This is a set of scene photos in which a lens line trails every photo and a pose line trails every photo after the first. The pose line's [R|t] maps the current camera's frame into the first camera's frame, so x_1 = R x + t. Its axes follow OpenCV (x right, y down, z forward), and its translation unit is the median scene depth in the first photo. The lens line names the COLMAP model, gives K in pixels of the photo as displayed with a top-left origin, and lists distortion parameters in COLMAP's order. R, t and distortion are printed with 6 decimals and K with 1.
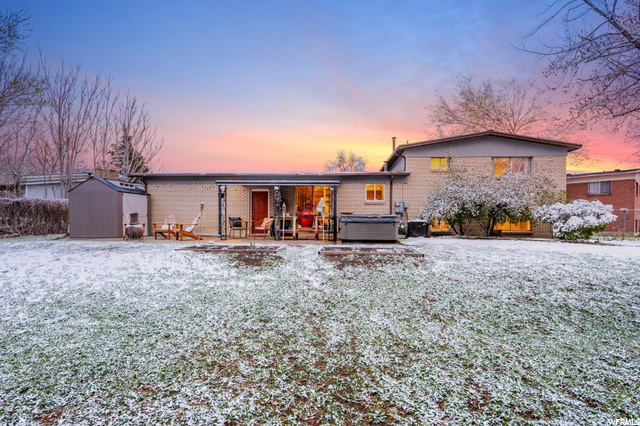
lens RADIAL K [[323.5, 0, 320.0], [0, 323.5, 213.0], [0, 0, 1]] dist [0.000738, 0.000047]
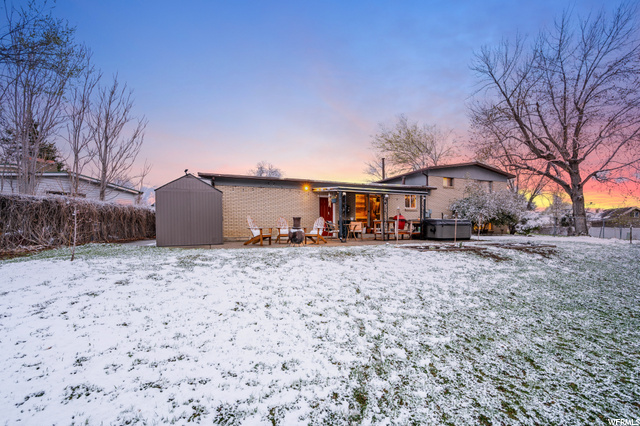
lens RADIAL K [[265.4, 0, 320.0], [0, 265.4, 213.0], [0, 0, 1]] dist [-0.000133, 0.000041]
pose [[0.910423, 0.010542, 0.413545, -0.612819], [-0.005569, 0.999897, -0.013231, -0.001629], [-0.413642, 0.009743, 0.910387, 0.198094]]
